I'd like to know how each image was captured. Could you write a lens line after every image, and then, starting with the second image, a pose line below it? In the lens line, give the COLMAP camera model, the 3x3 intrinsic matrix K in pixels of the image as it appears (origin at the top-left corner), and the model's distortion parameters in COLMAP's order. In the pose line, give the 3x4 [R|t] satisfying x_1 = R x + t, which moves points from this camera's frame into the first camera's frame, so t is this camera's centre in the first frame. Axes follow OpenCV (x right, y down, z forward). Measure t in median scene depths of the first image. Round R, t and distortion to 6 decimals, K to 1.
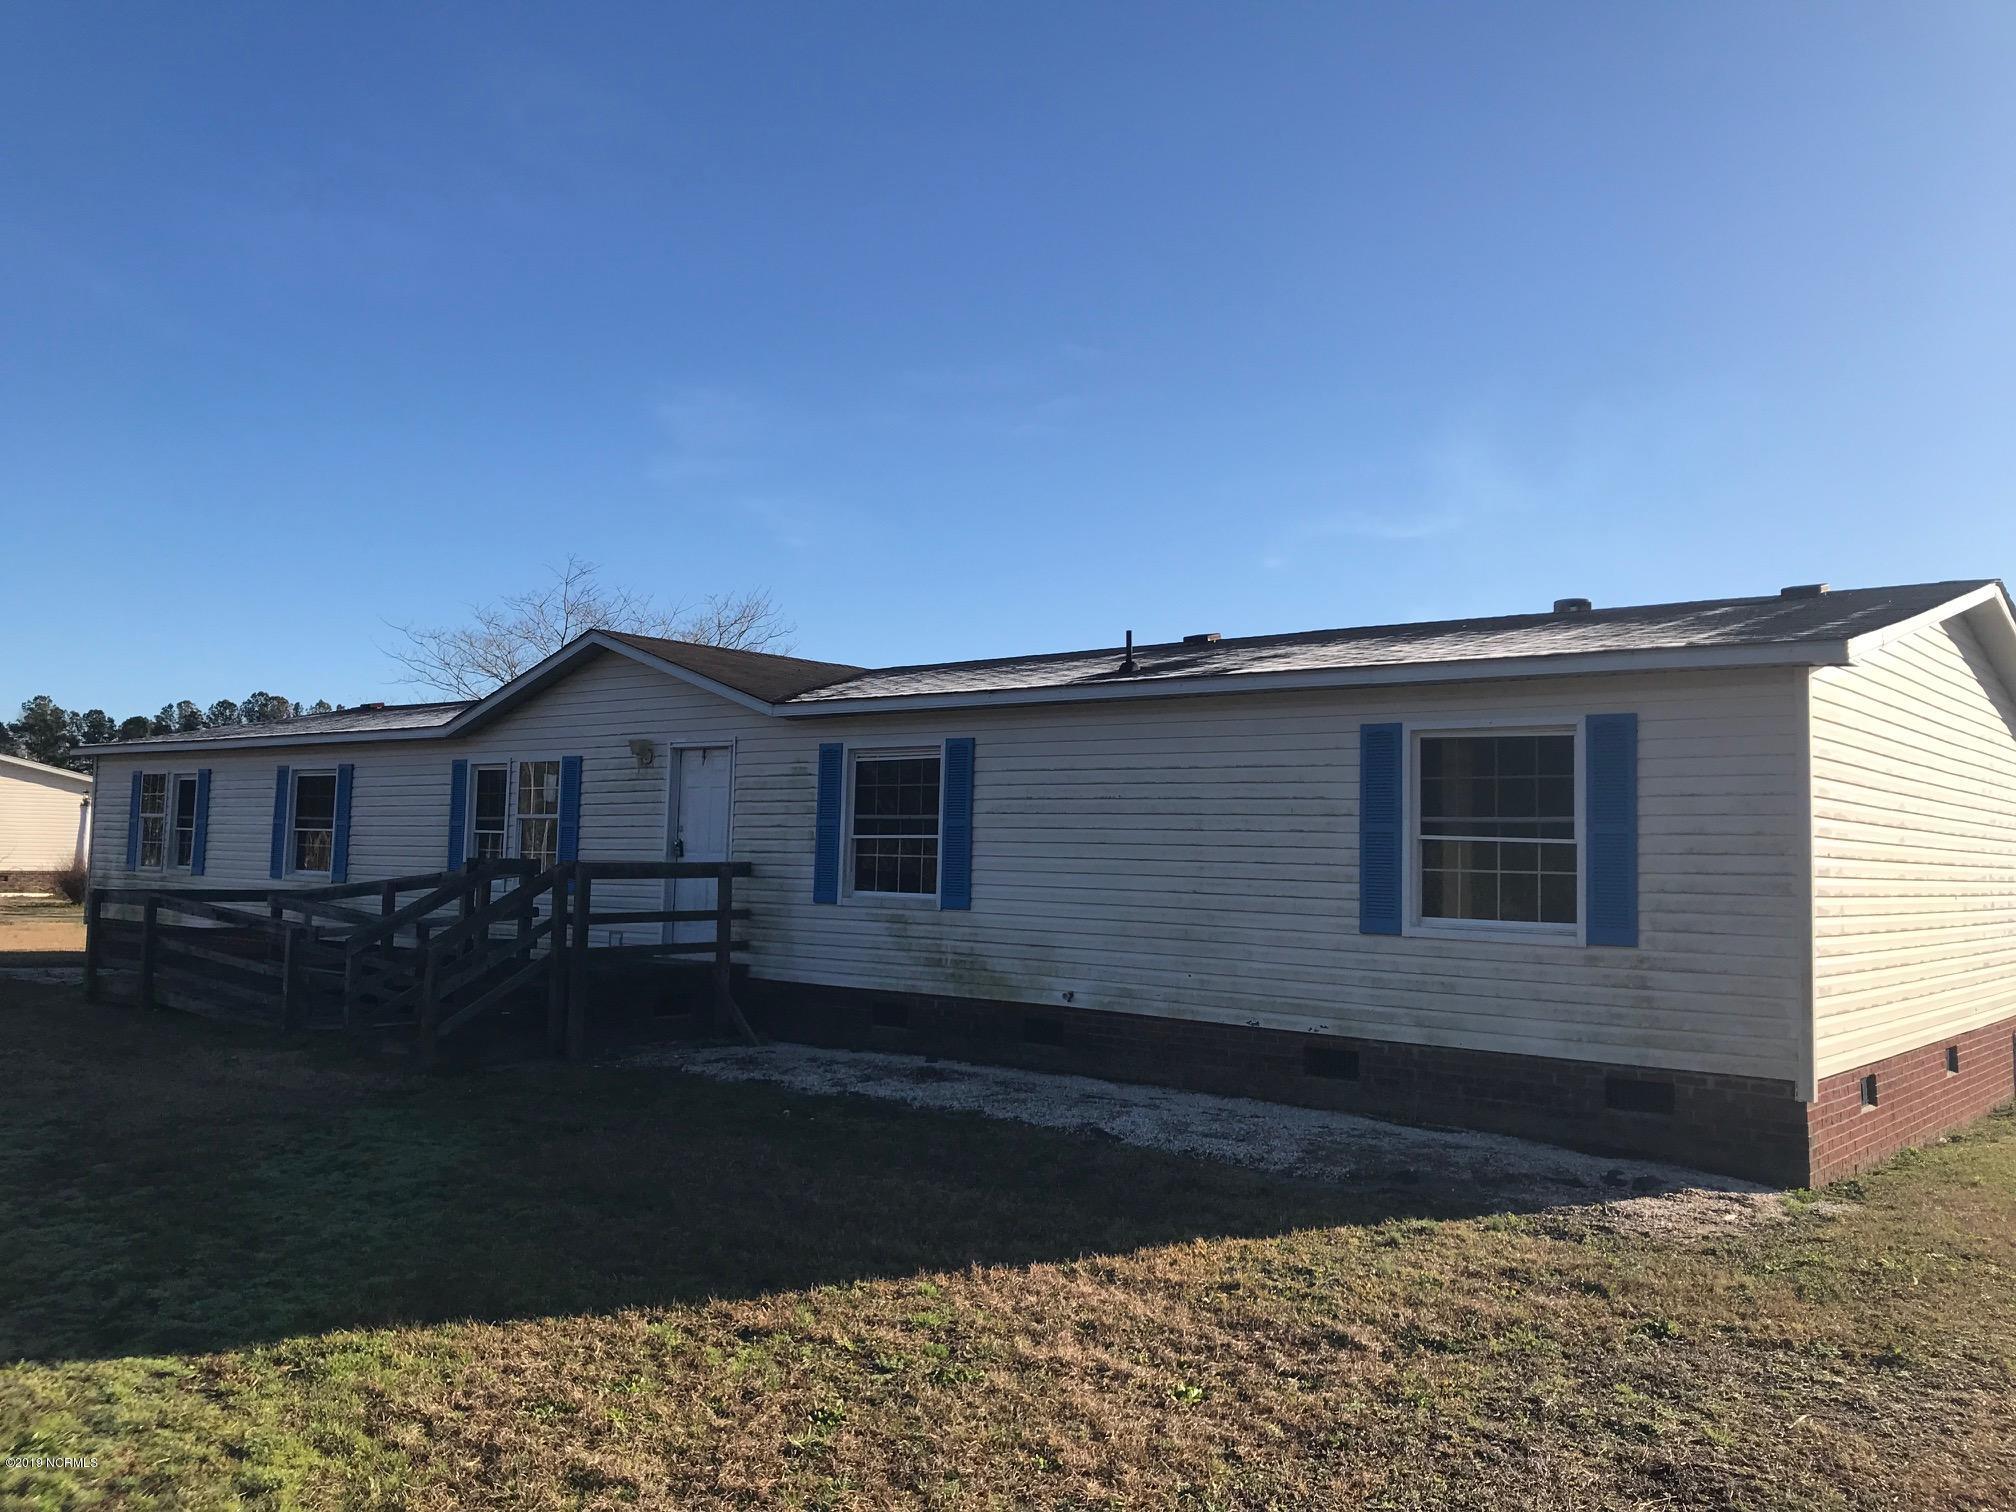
lens RADIAL K [[1666.3, 0, 1008.0], [0, 1666.3, 757.9], [0, 0, 1]] dist [0.015018, -0.016252]
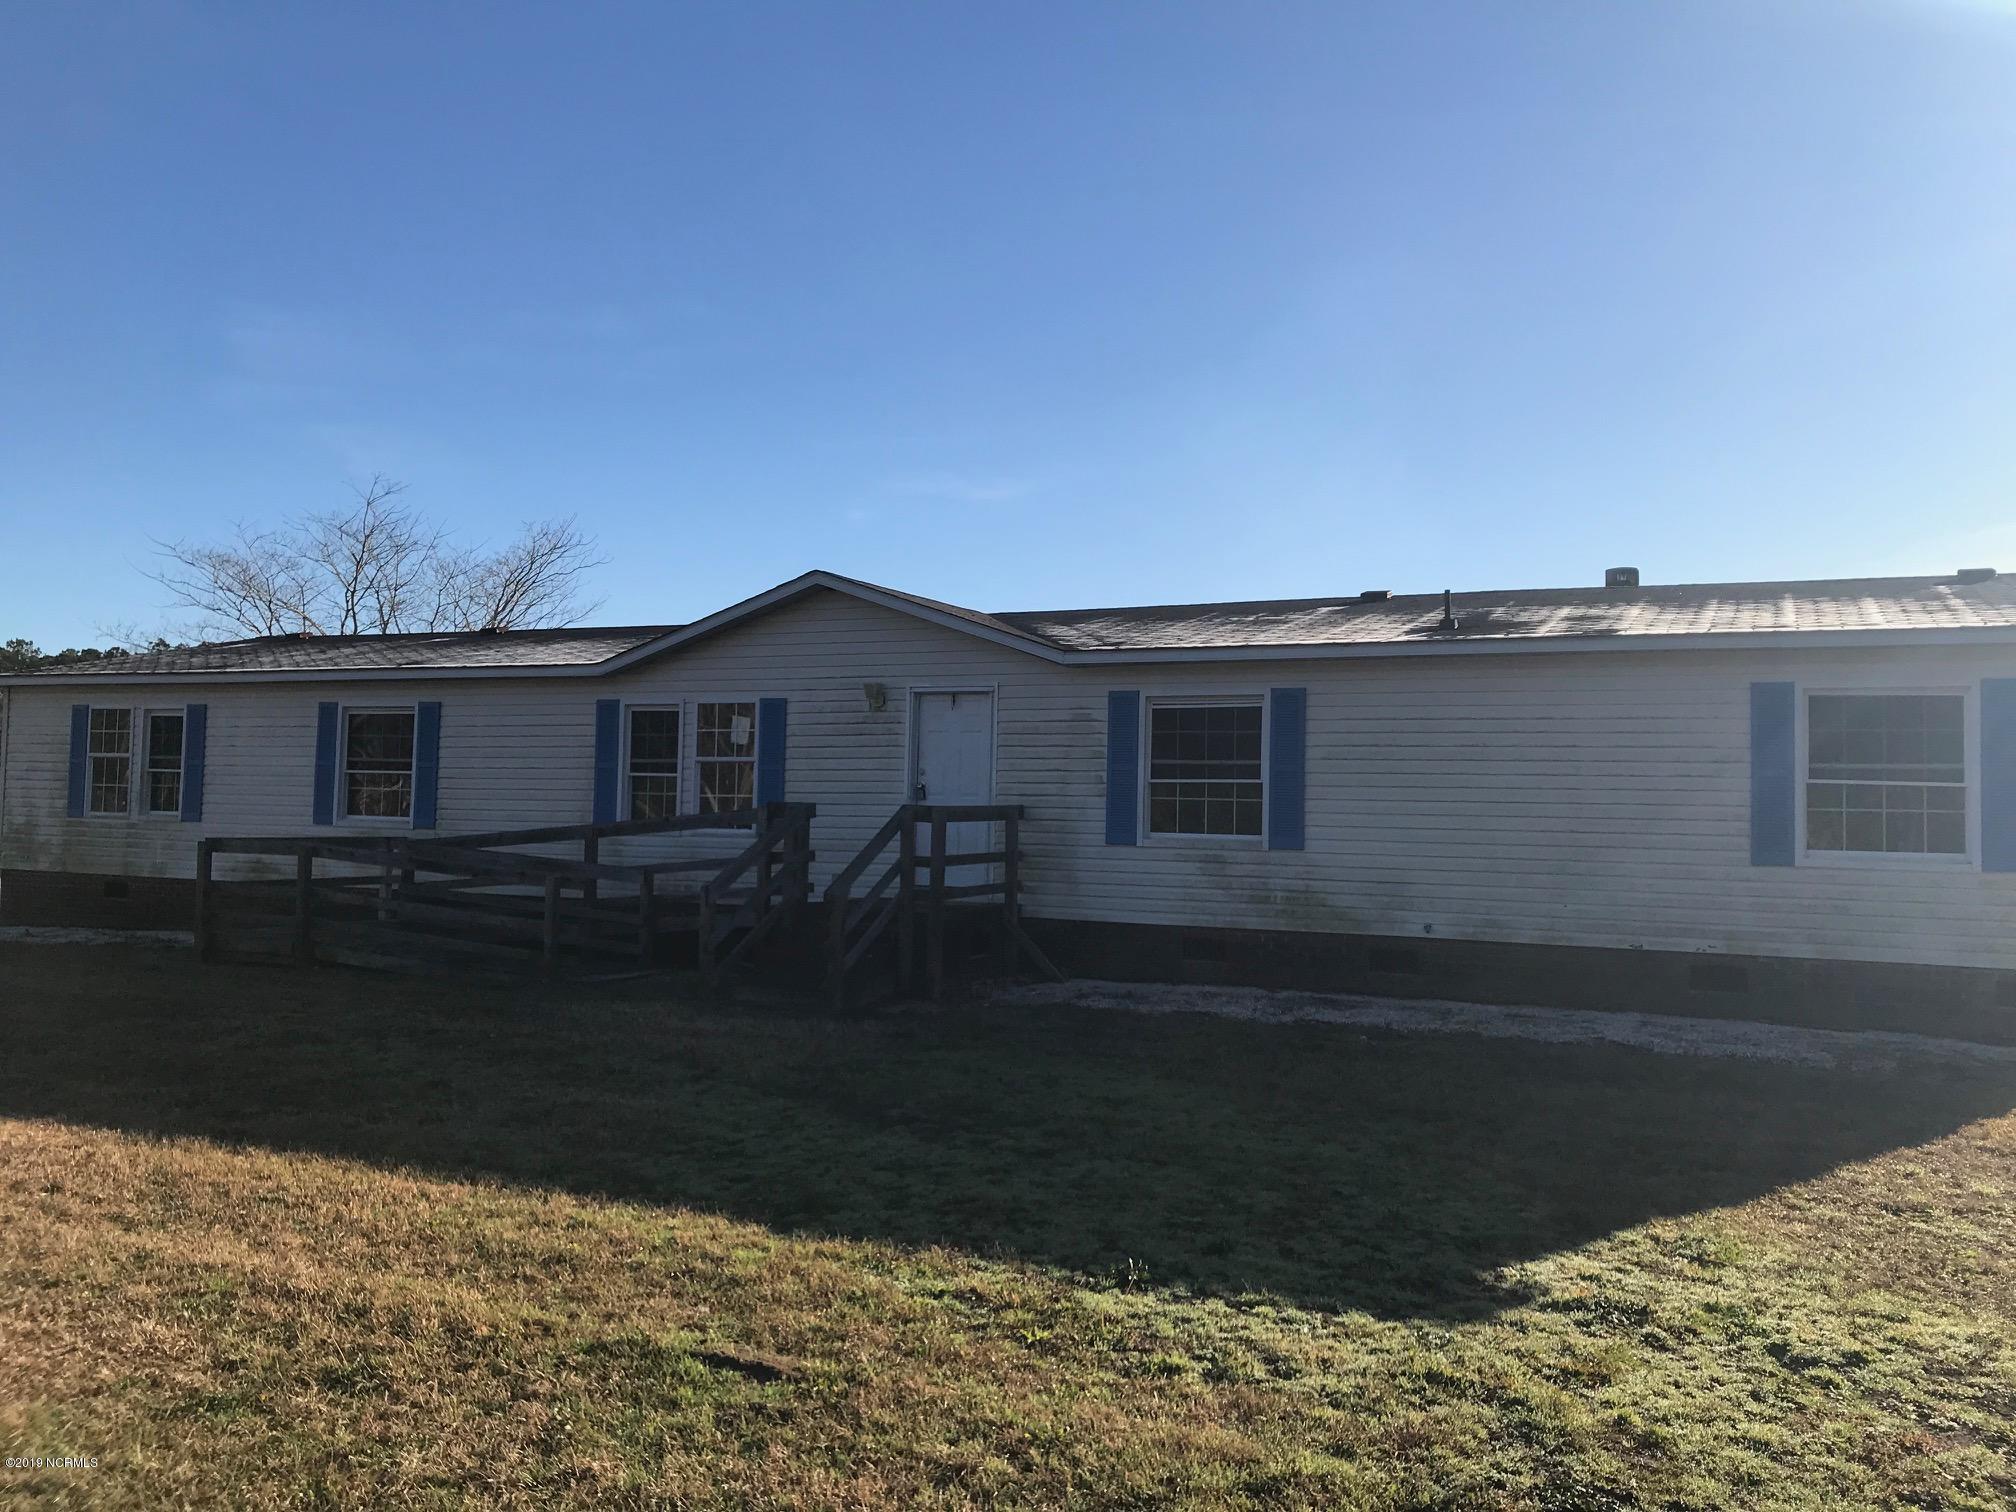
lens RADIAL K [[1666.3, 0, 1003.8], [0, 1666.3, 750.9], [0, 0, 1]] dist [0.015018, -0.016252]
pose [[0.961484, 0.013438, 0.274531, -0.465473], [-0.018588, 0.999697, 0.016167, 0.013566], [-0.274230, -0.020647, 0.961442, 0.027611]]
